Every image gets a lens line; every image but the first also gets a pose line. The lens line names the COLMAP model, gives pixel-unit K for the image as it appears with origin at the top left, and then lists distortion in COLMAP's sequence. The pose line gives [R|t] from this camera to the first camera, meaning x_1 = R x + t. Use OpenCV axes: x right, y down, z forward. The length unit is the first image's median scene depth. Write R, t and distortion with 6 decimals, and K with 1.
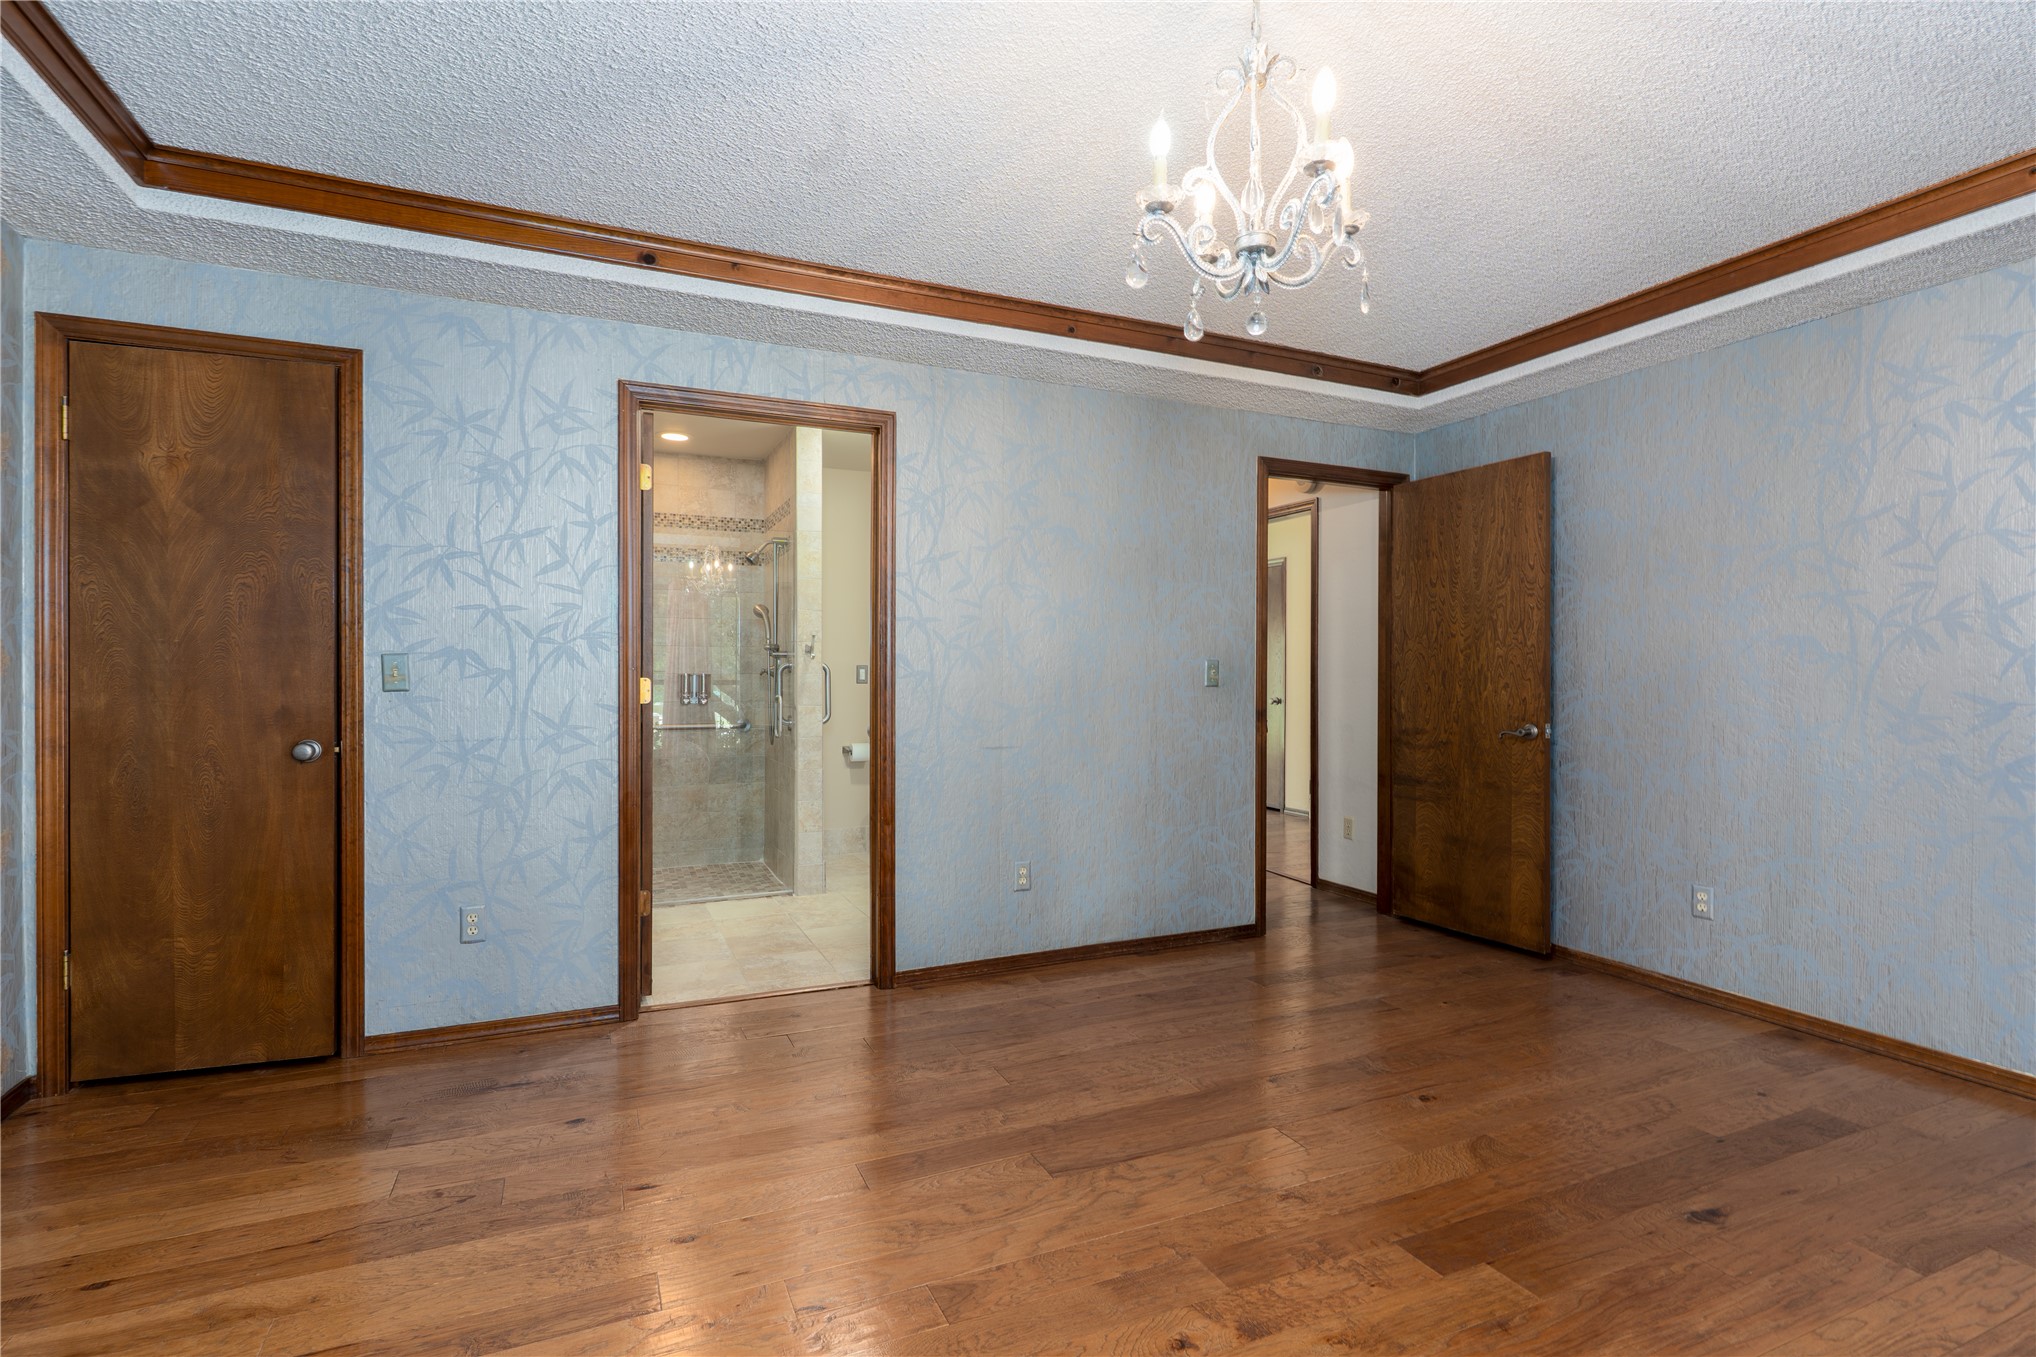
lens RADIAL K [[963.6, 0, 1013.2], [0, 963.6, 680.4], [0, 0, 1]] dist [0.002526, 0.000101]
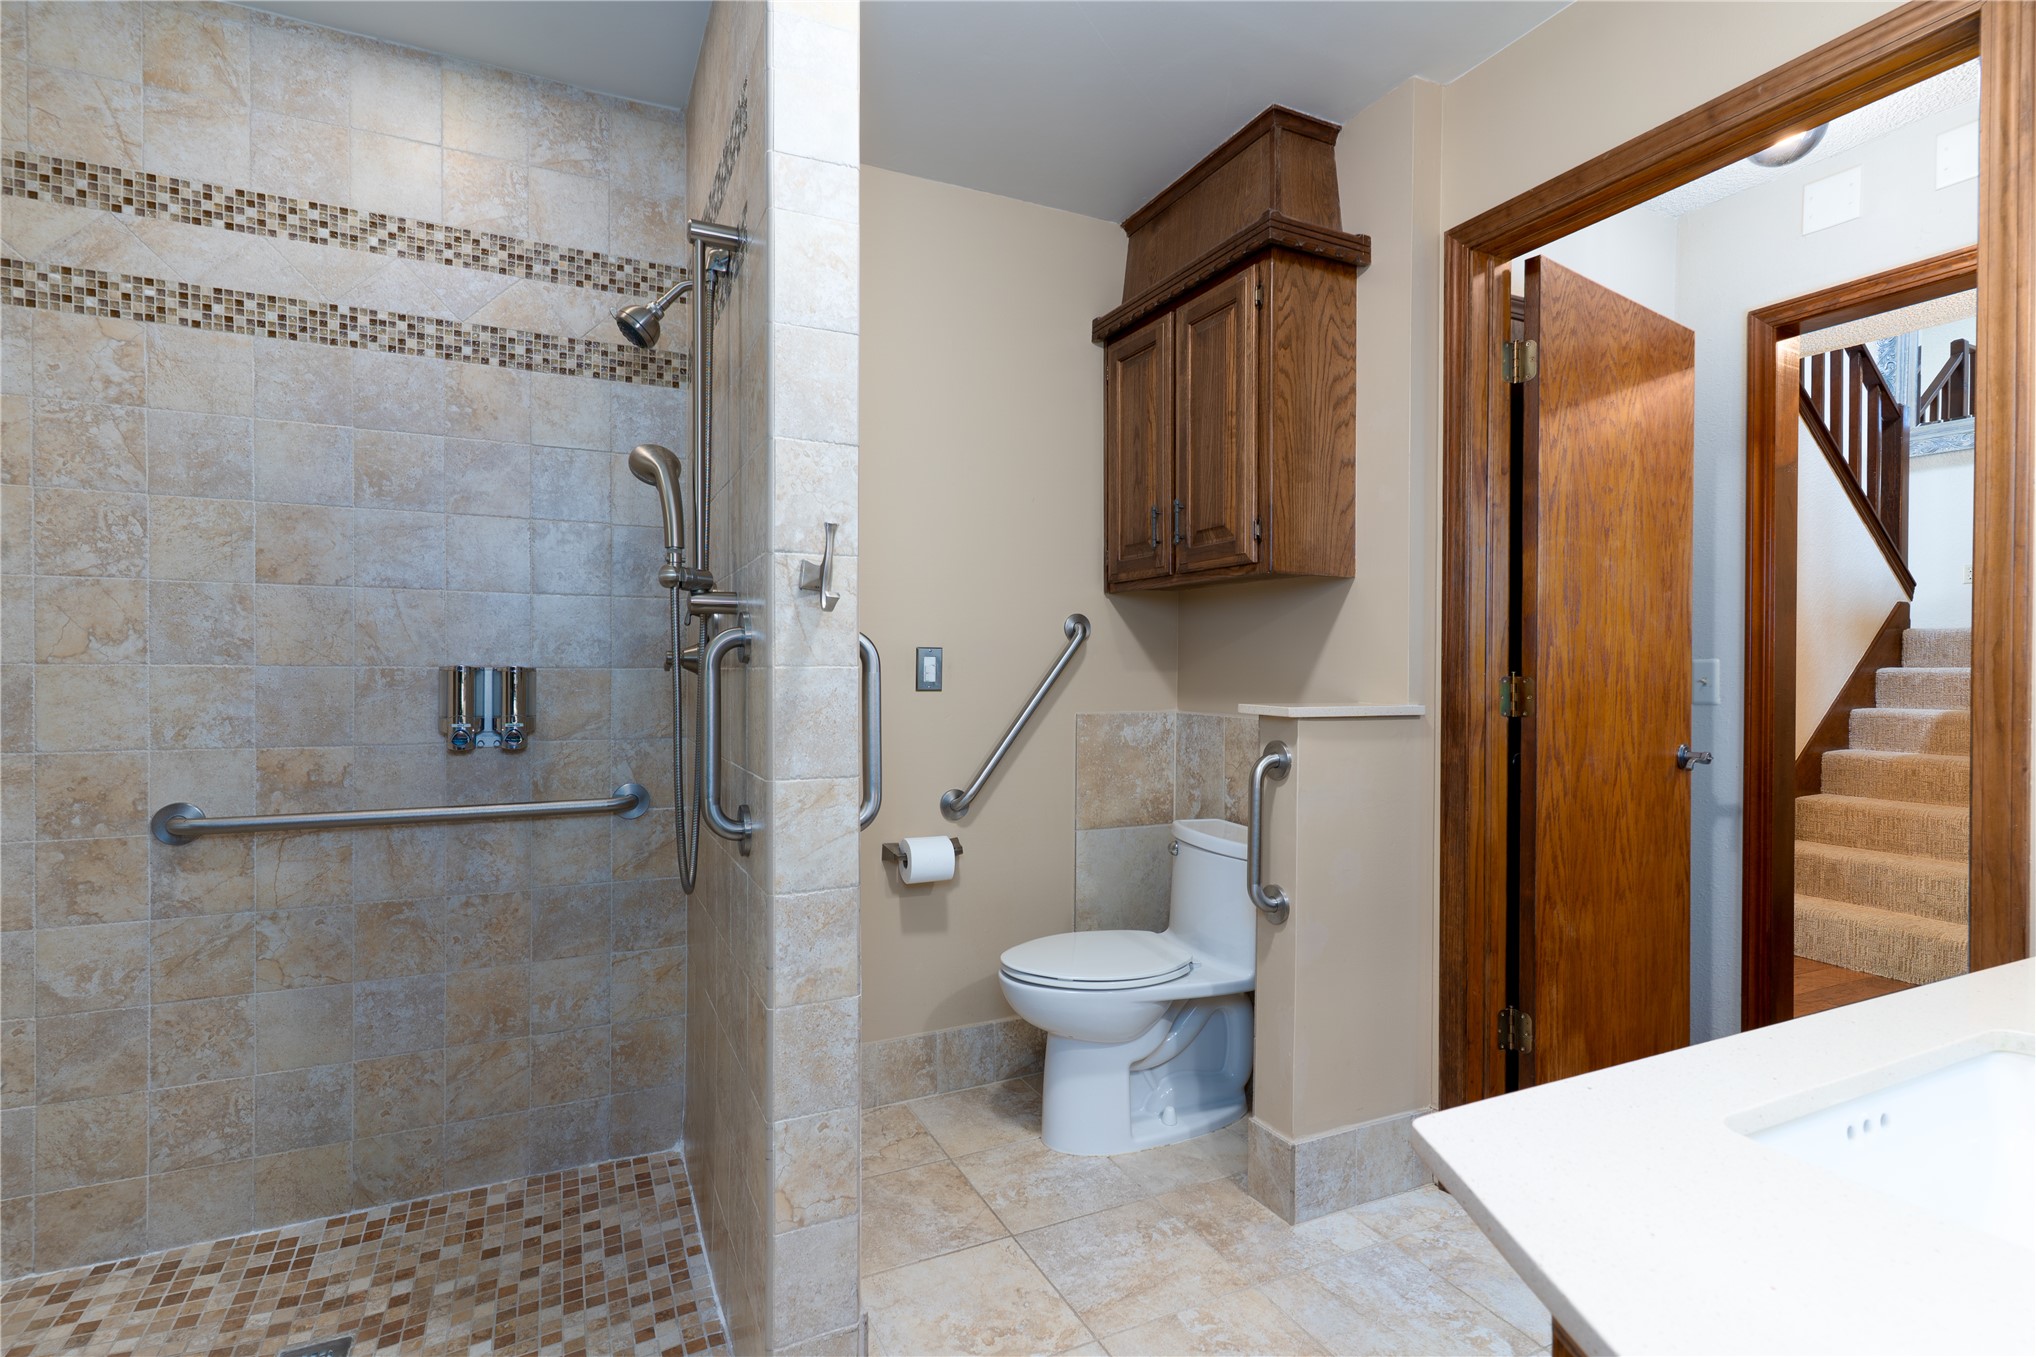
lens RADIAL K [[963.6, 0, 1013.2], [0, 963.6, 680.4], [0, 0, 1]] dist [0.002526, 0.000101]
pose [[0.999716, 0.002806, 0.023655, -0.139505], [-0.002925, 0.999983, 0.004981, -0.003802], [-0.023641, -0.005049, 0.999708, 0.624821]]
